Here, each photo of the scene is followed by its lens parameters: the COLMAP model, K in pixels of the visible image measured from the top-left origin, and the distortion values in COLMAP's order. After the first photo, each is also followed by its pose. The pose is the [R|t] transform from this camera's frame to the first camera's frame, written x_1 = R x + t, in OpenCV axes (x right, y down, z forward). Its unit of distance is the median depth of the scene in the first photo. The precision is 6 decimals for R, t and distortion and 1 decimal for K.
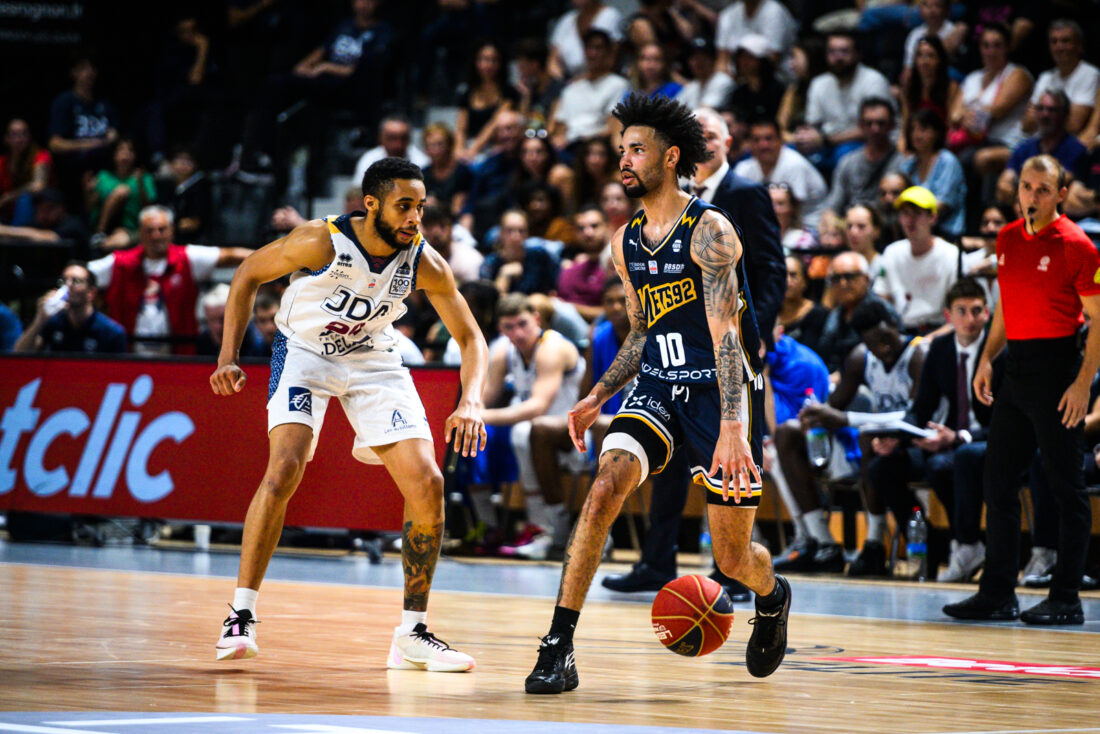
lens RADIAL K [[7005.7, 0, 550.7], [0, 7005.7, 369.1], [0, 0, 1]] dist [-0.745280, 0.000000]
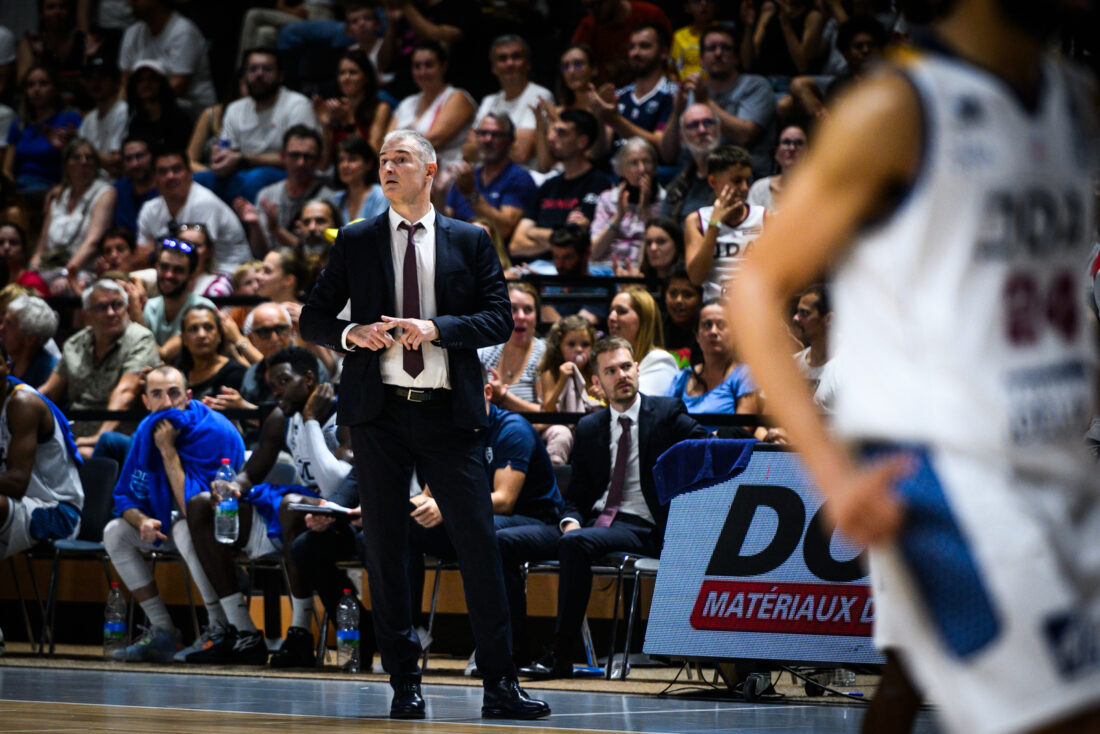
lens RADIAL K [[7005.7, 0, 551.1], [0, 7005.7, 366.1], [0, 0, 1]] dist [-0.745280, 0.000000]
pose [[0.996379, -0.009078, 0.084539, 0.003533], [0.009460, 0.999947, -0.004118, -0.004502], [-0.084497, 0.004903, 0.996412, 0.117244]]
